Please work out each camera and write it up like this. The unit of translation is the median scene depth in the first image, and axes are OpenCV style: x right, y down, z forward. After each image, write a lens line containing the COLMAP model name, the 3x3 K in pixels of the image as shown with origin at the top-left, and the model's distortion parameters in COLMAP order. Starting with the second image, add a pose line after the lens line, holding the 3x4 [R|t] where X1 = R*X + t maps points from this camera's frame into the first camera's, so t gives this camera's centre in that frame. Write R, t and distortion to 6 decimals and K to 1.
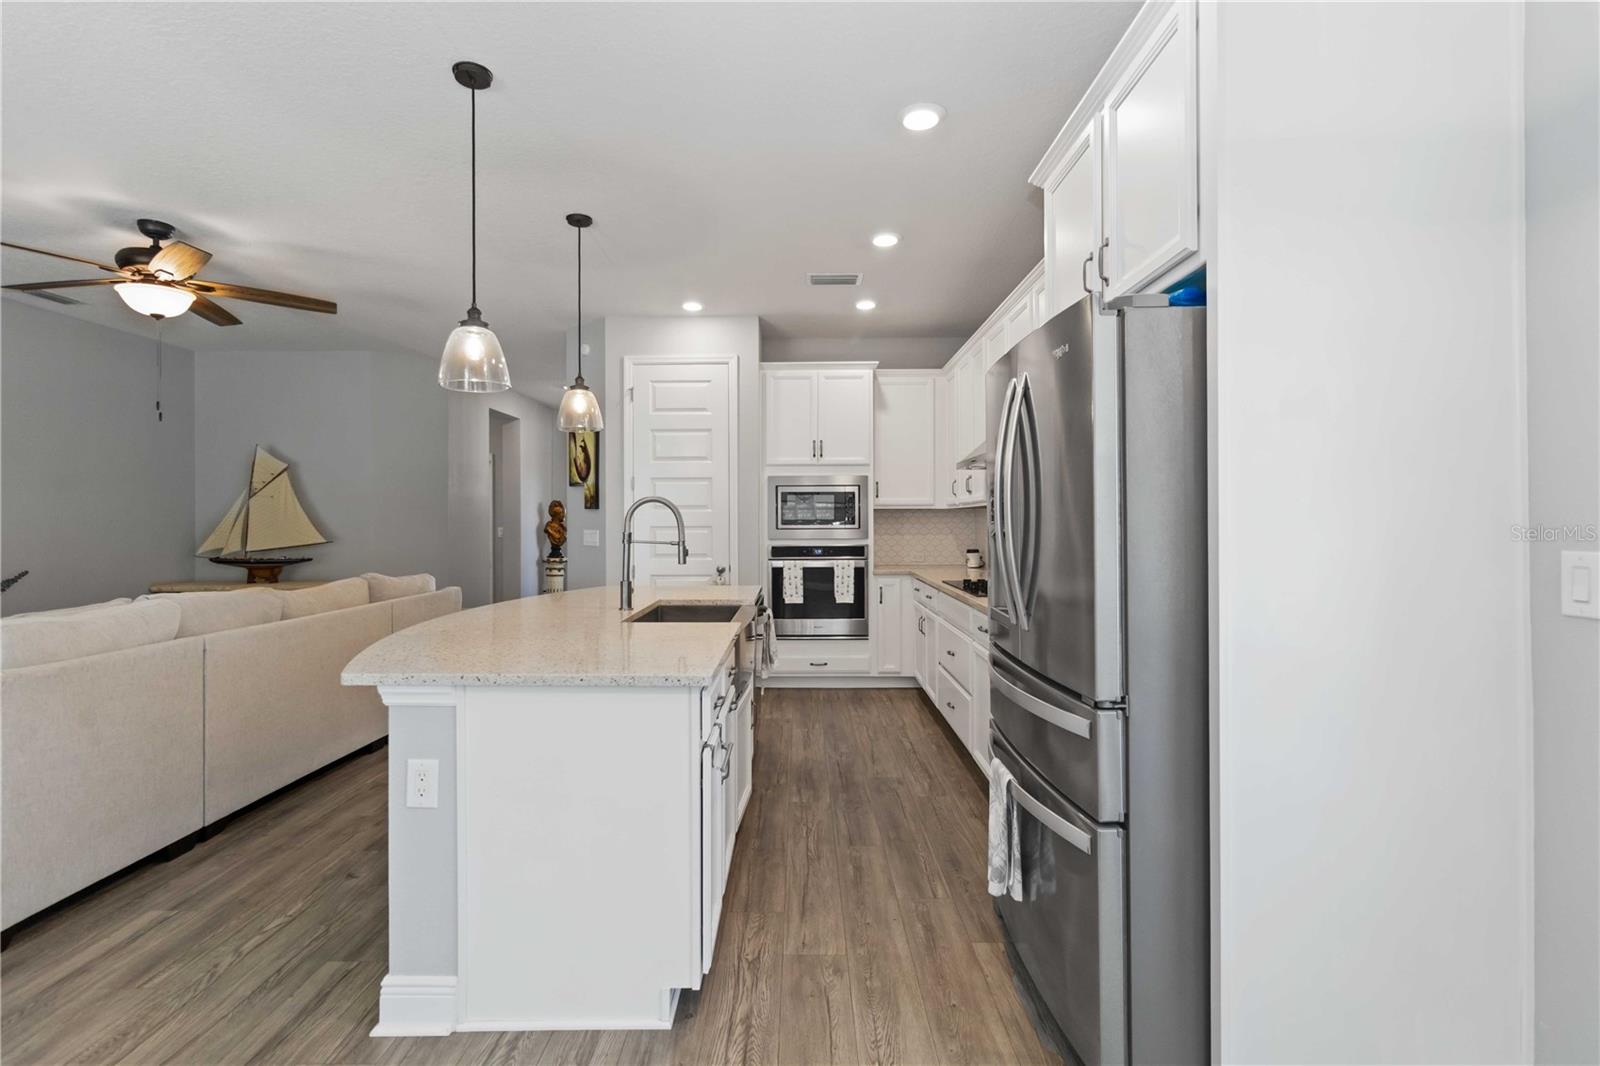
lens RADIAL K [[746.1, 0, 793.5], [0, 746.1, 522.4], [0, 0, 1]] dist [0.003004, 0.000381]
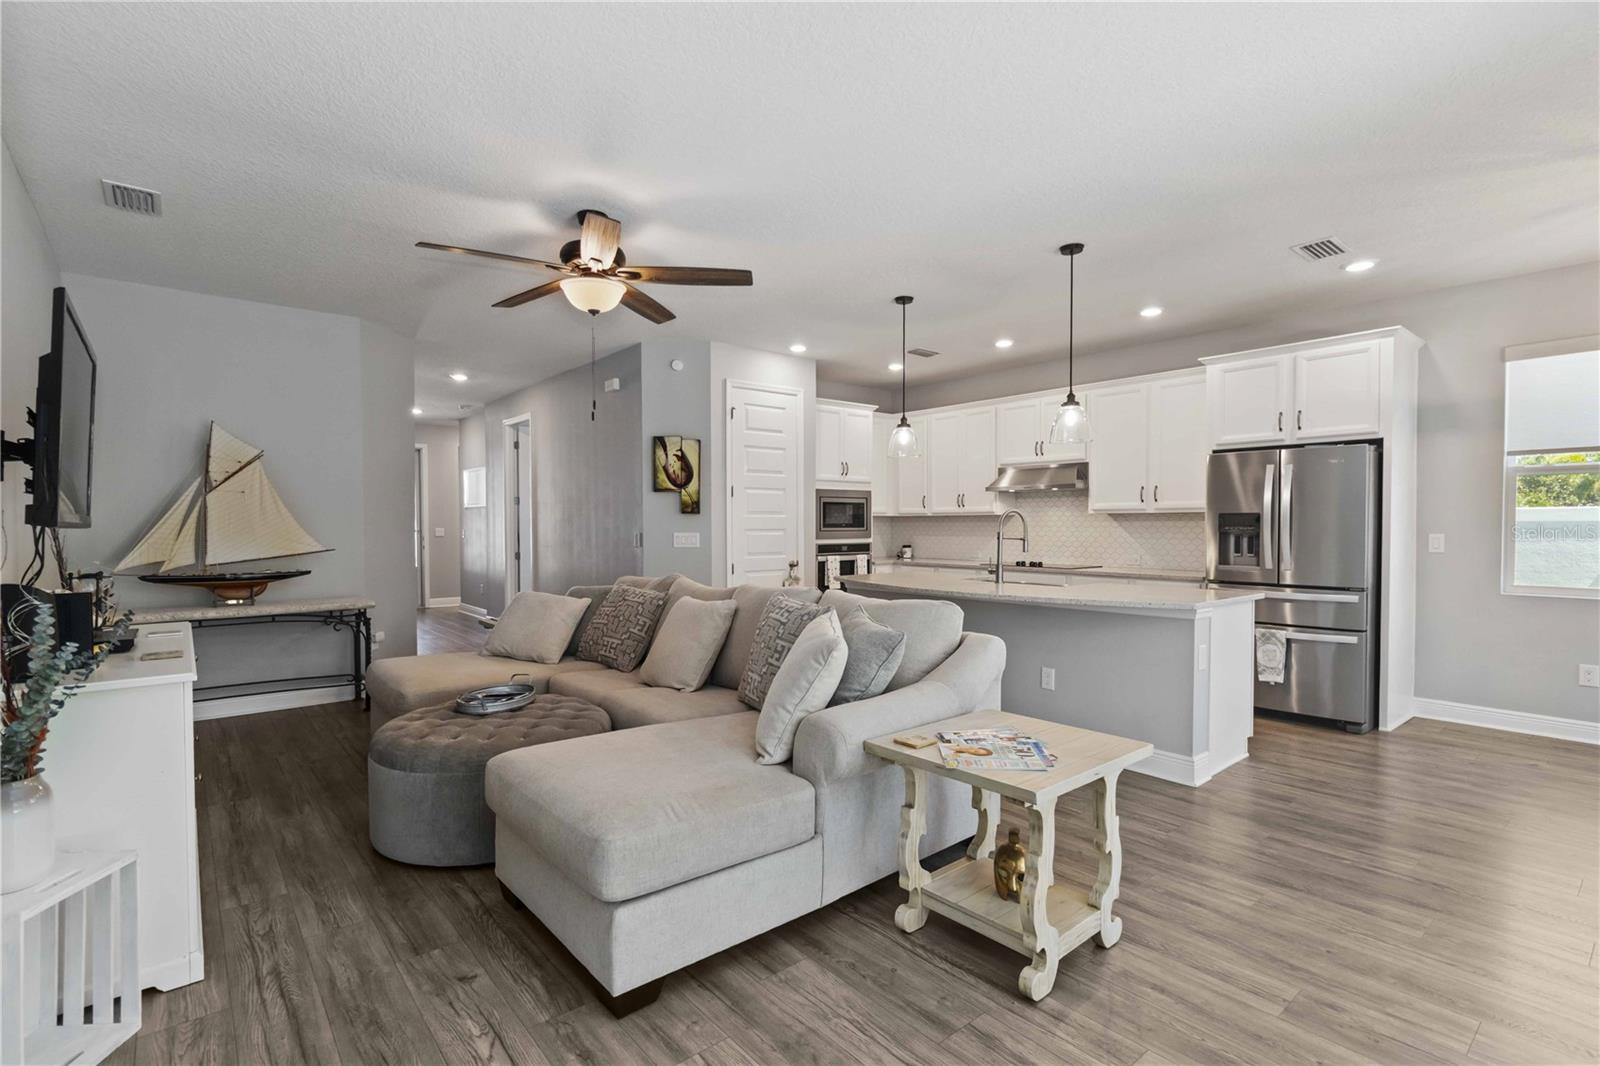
lens RADIAL K [[746.1, 0, 794.3], [0, 746.1, 538.9], [0, 0, 1]] dist [0.003004, 0.000381]
pose [[0.763218, -0.011447, 0.646039, -1.097280], [-0.000593, 0.999830, 0.018416, -0.001324], [-0.646140, -0.014439, 0.763082, 0.080956]]
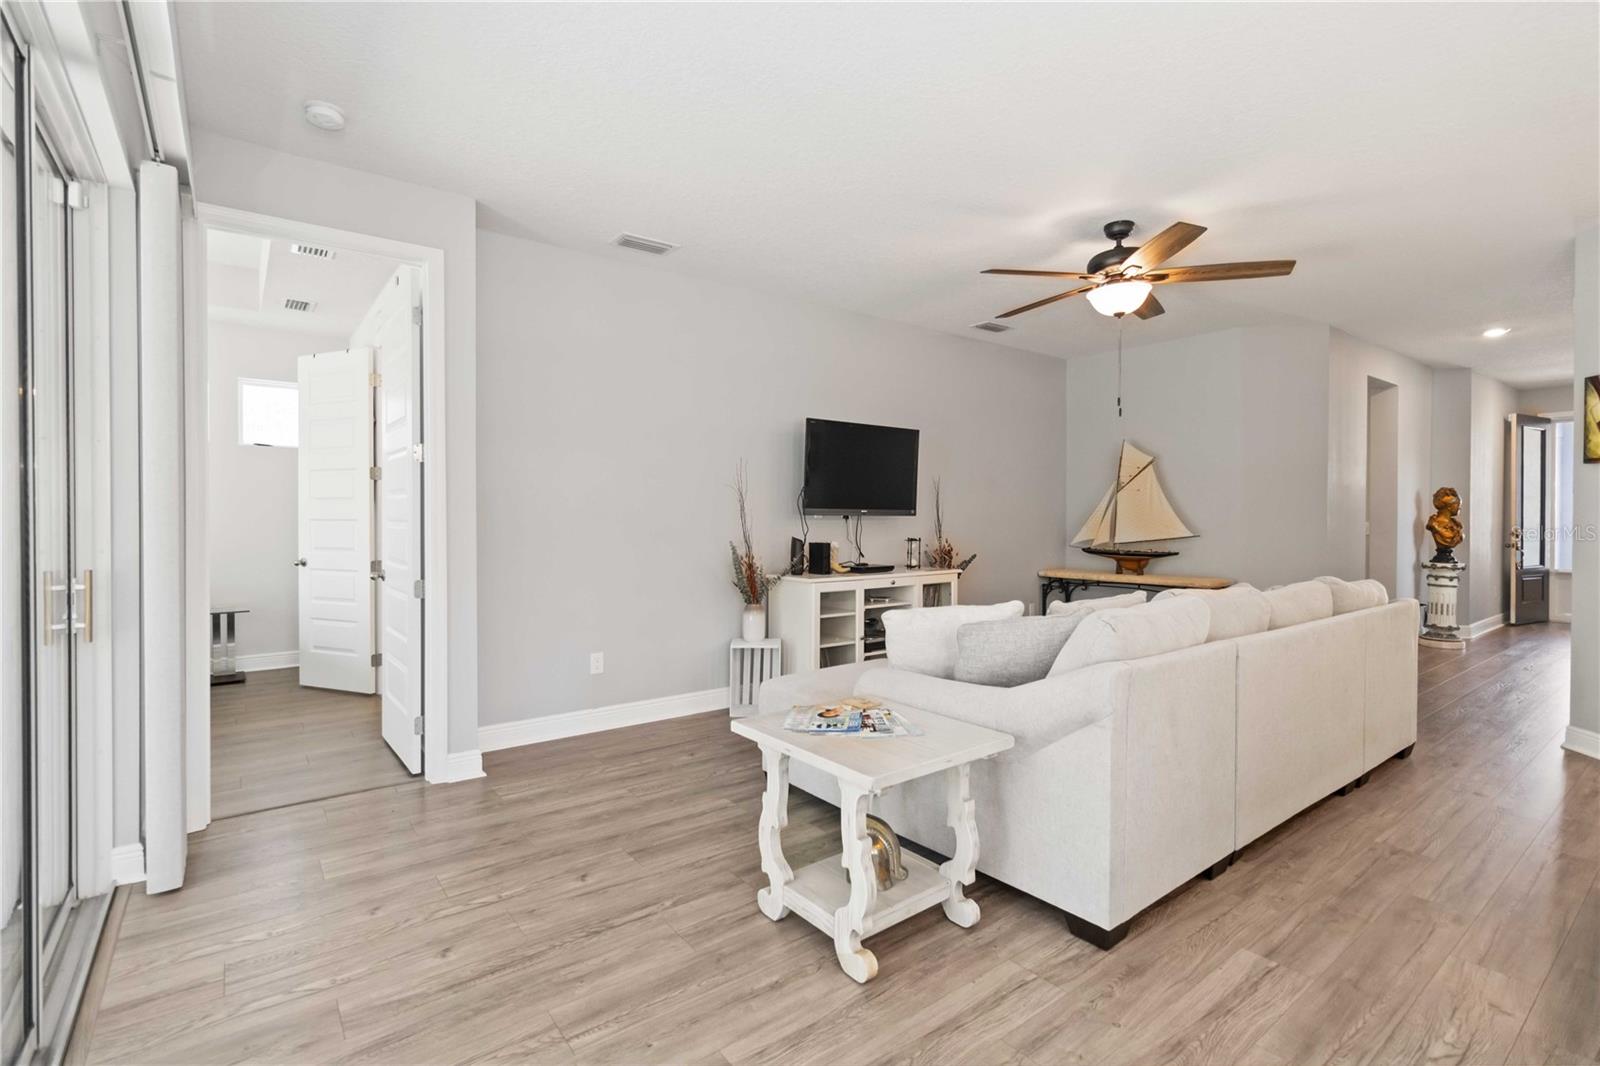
lens RADIAL K [[746.1, 0, 800.8], [0, 746.1, 523.5], [0, 0, 1]] dist [0.003004, 0.000381]
pose [[0.619248, 0.011775, -0.785107, -0.266980], [-0.003387, 0.999918, 0.012325, 0.000131], [0.785188, -0.004973, 0.619238, 0.017307]]
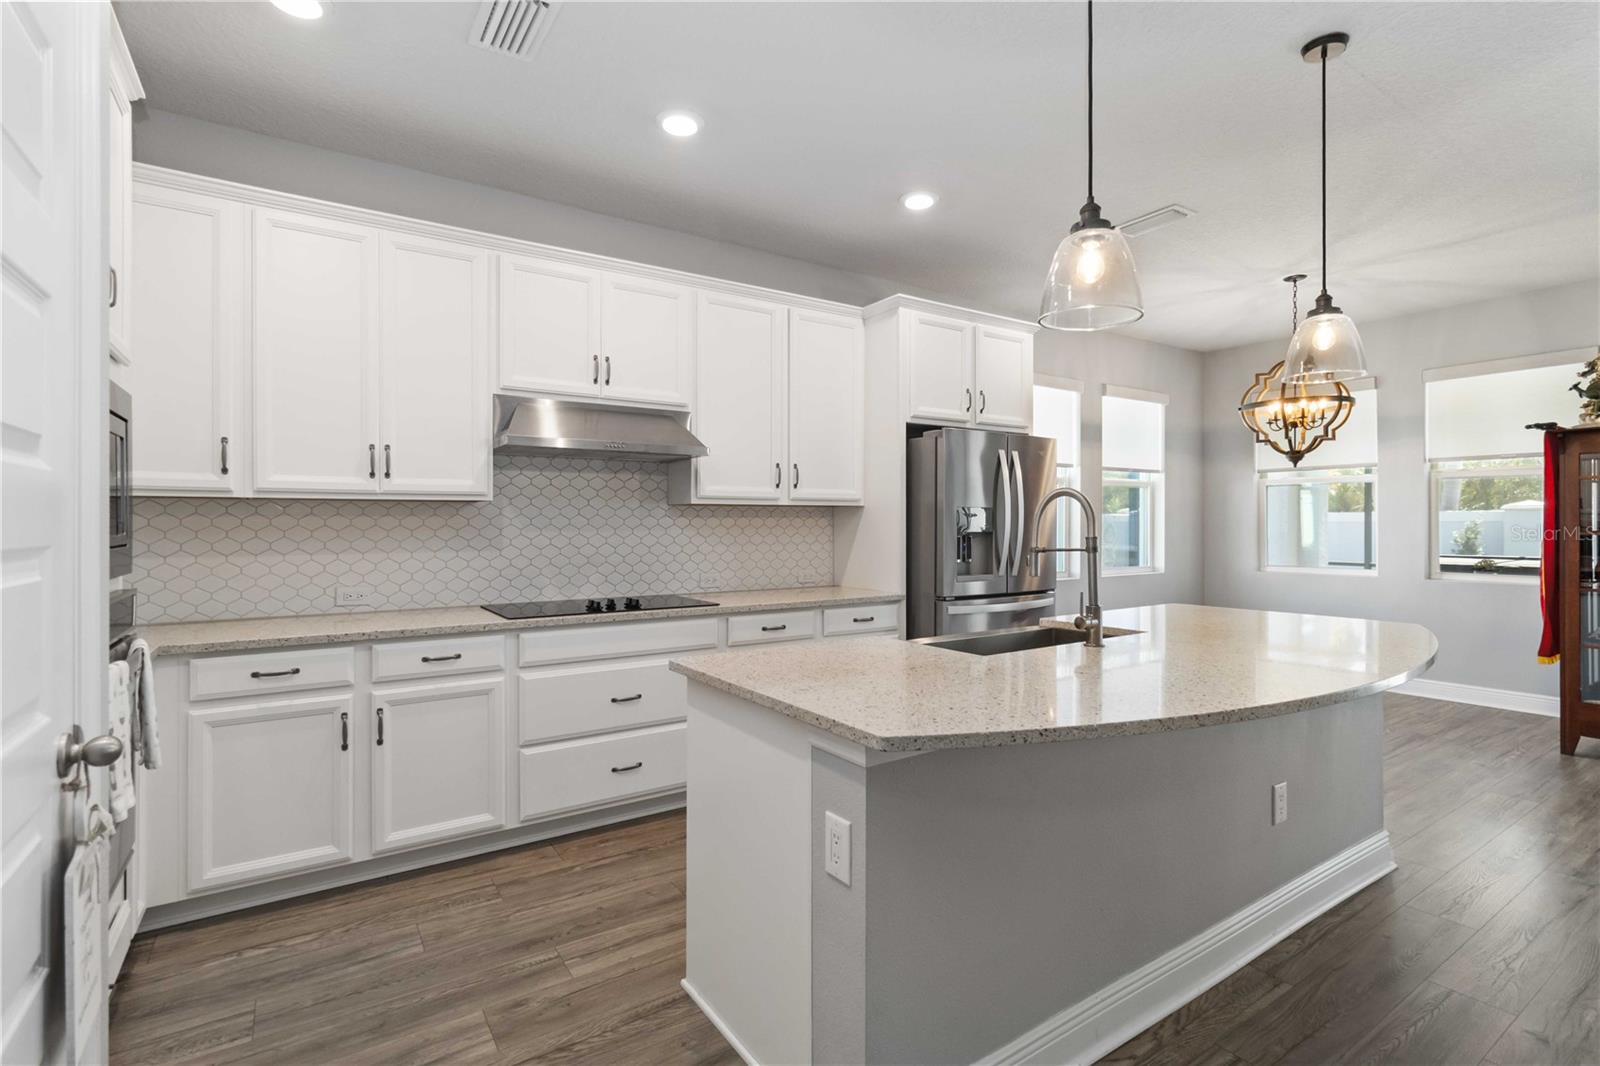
lens RADIAL K [[746.1, 0, 789.7], [0, 746.1, 527.7], [0, 0, 1]] dist [0.003004, 0.000381]
pose [[-0.555277, 0.000598, 0.831665, -0.472814], [0.004173, 0.999989, 0.002067, 0.001237], [-0.831655, 0.004618, -0.555274, 1.173791]]
